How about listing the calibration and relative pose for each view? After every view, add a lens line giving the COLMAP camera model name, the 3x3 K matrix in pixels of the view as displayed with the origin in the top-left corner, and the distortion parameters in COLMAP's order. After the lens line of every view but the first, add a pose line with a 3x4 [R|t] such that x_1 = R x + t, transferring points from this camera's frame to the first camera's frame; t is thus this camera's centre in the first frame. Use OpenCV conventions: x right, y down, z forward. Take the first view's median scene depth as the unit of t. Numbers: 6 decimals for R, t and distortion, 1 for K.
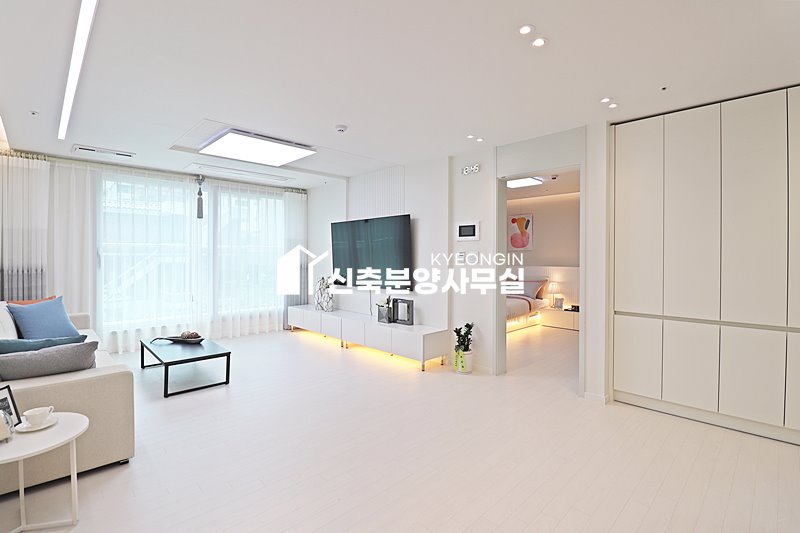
lens RADIAL K [[374.2, 0, 409.5], [0, 374.2, 257.4], [0, 0, 1]] dist [-0.018216, -0.001427]
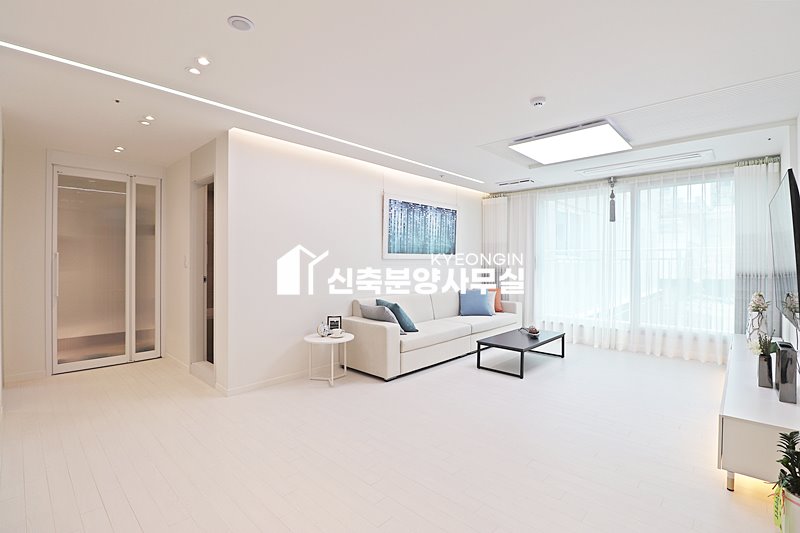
lens RADIAL K [[368.6, 0, 403.0], [0, 368.6, 258.5], [0, 0, 1]] dist [-0.000726, -0.010431]
pose [[0.030195, -0.010875, -0.999485, 0.395020], [-0.008415, 0.999903, -0.011134, 0.007177], [0.999509, 0.008747, 0.030100, 0.439670]]
